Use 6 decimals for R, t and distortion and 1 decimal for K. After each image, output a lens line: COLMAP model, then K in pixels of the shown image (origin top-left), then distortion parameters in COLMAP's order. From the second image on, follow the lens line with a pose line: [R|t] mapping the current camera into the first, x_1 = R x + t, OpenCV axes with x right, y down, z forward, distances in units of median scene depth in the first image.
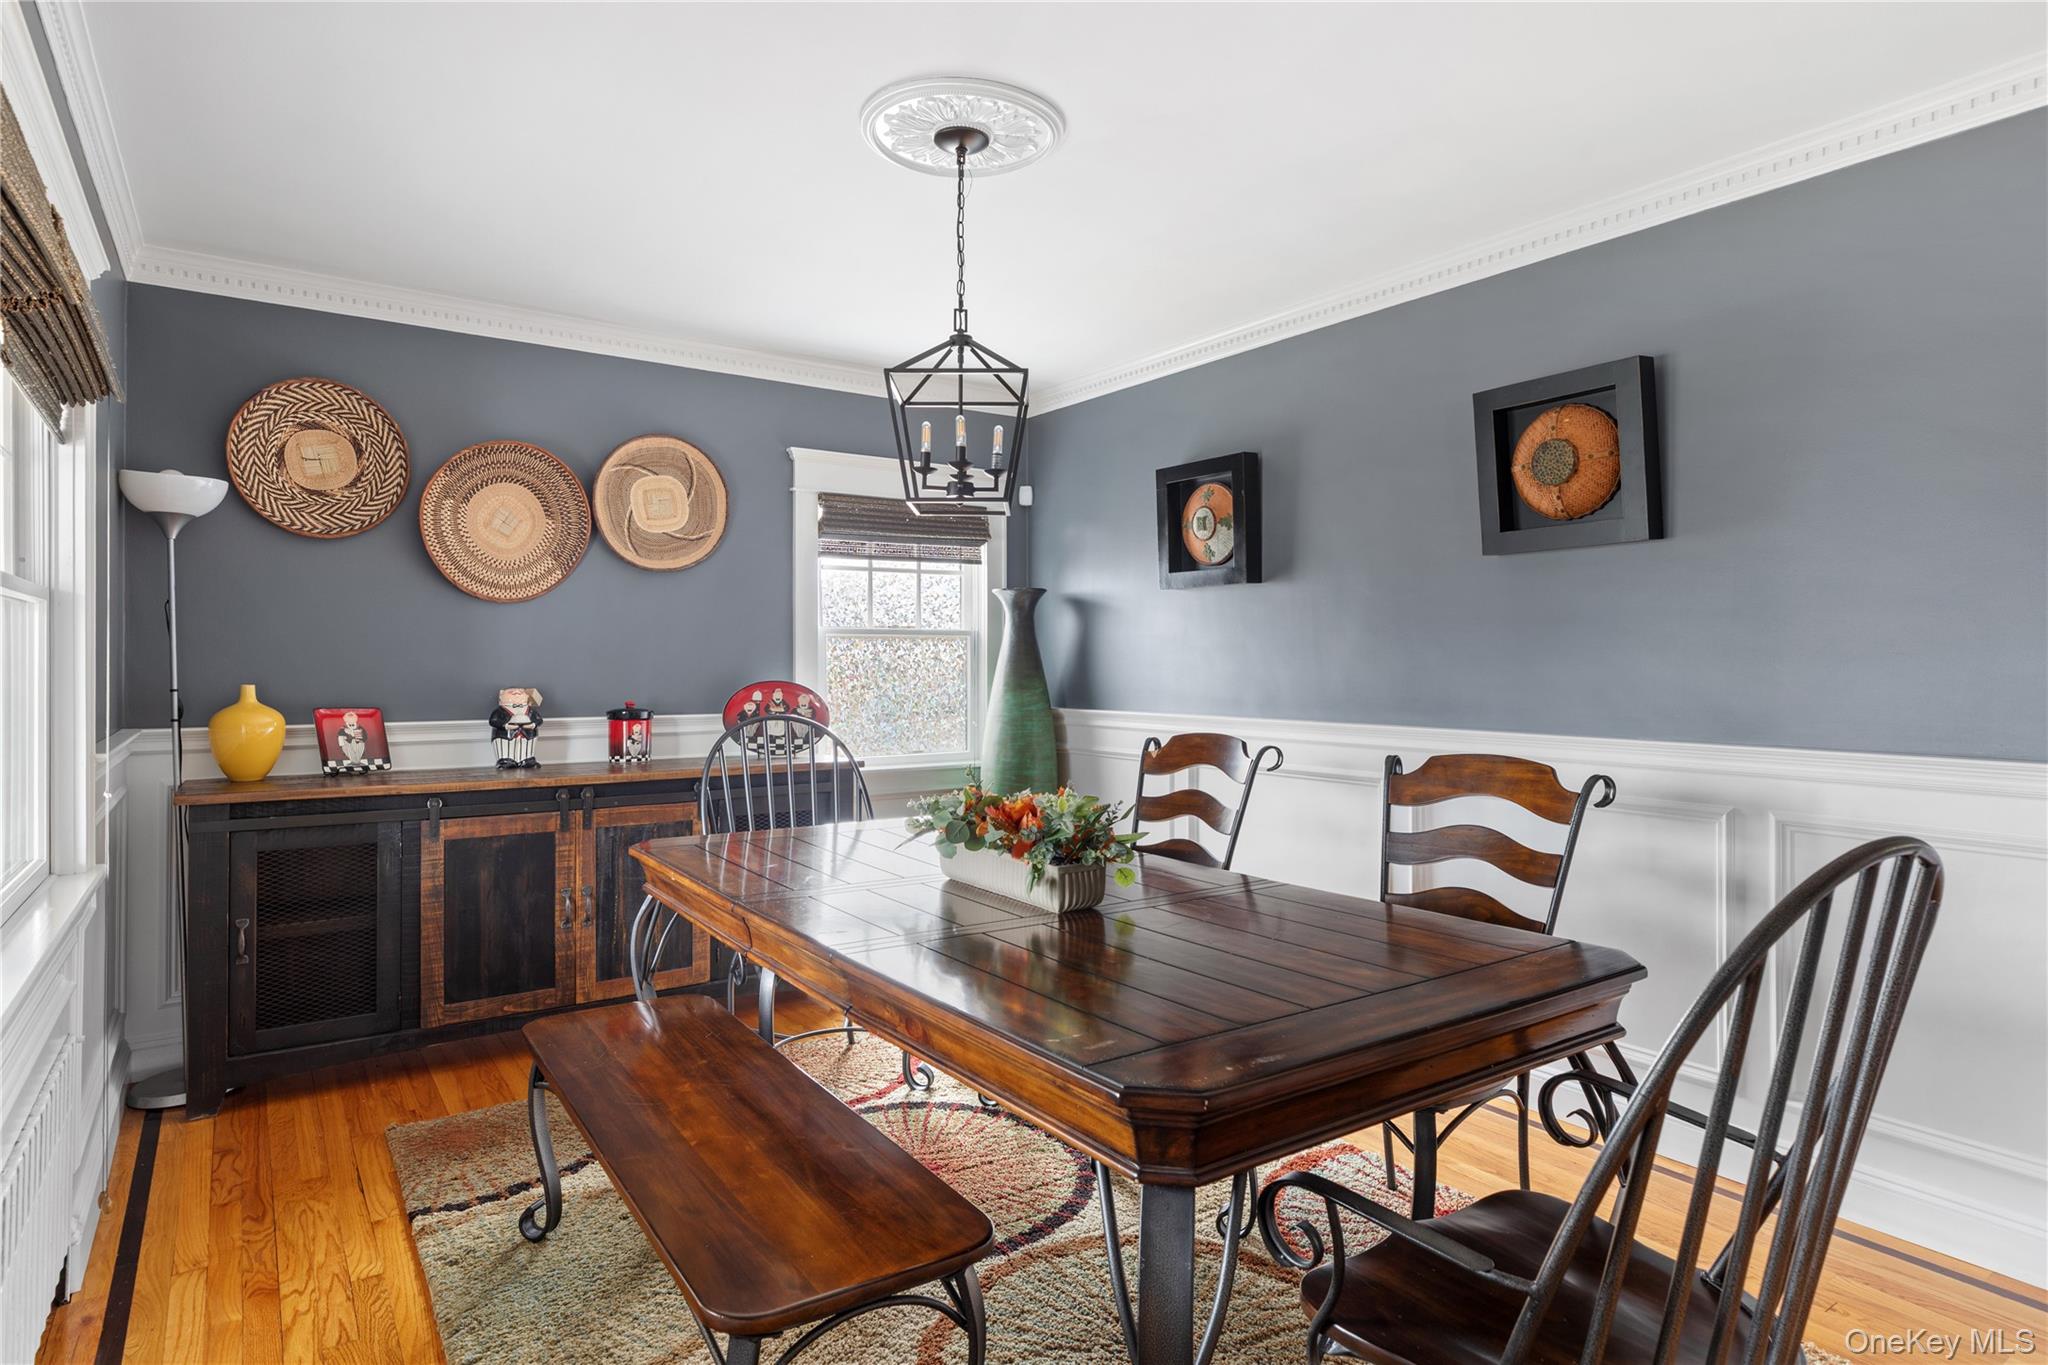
lens RADIAL K [[1121.5, 0, 1024.0], [0, 1121.5, 682.5], [0, 0, 1]] dist [0.001749, 0.000067]
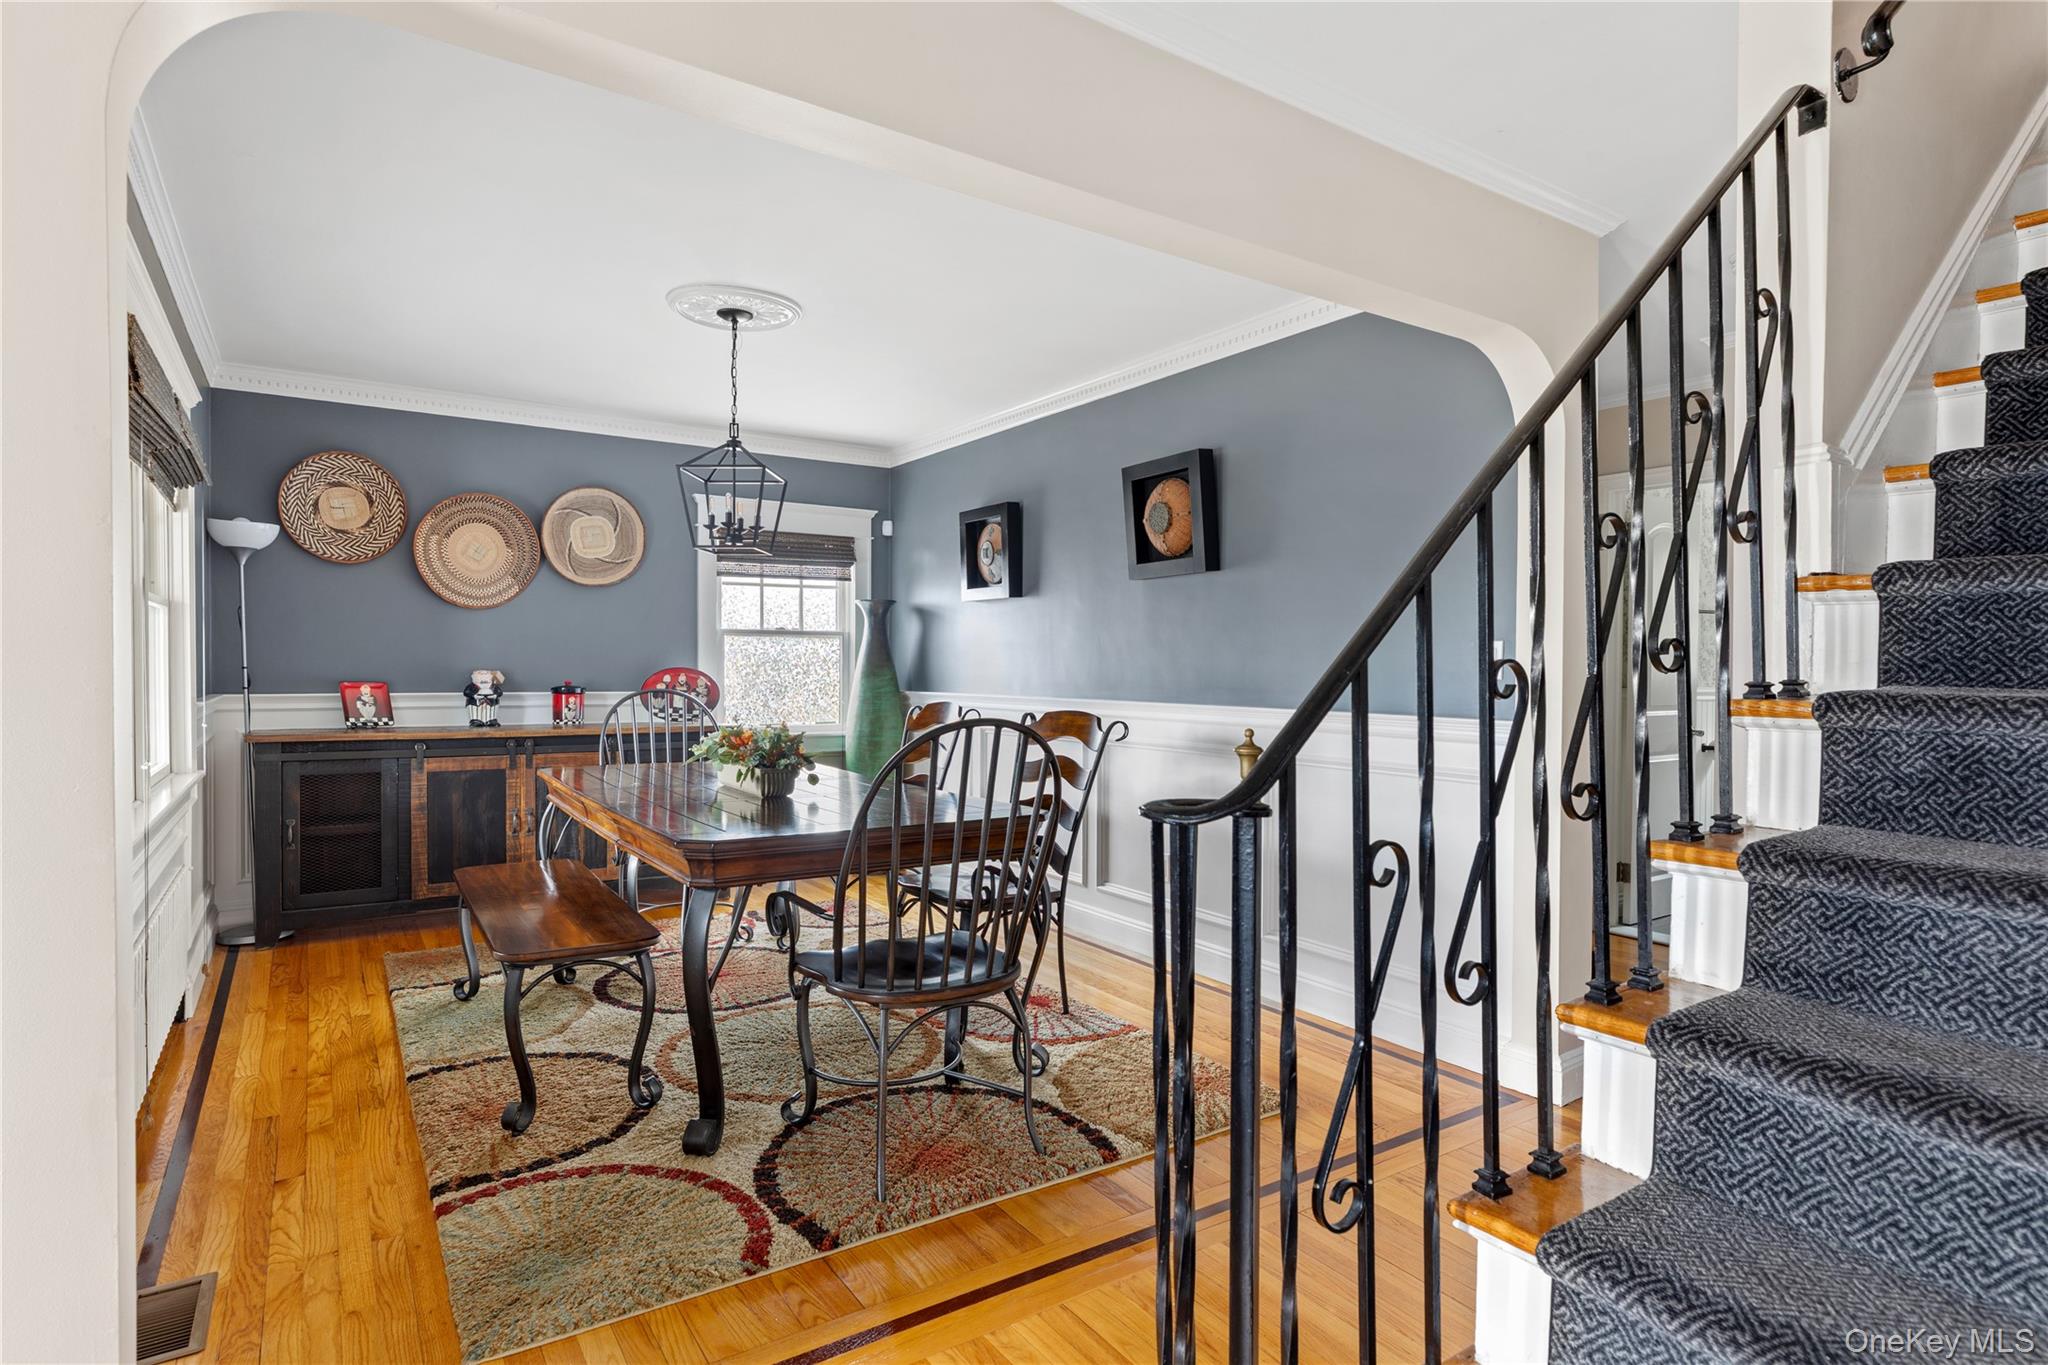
lens RADIAL K [[1070.6, 0, 1023.5], [0, 1070.6, 711.3], [0, 0, 1]] dist [-0.002918, 0.000141]
pose [[0.999743, 0.007369, -0.021444, 0.274026], [-0.006865, 0.999701, 0.023486, 0.022428], [0.021610, -0.023333, 0.999494, -0.353722]]
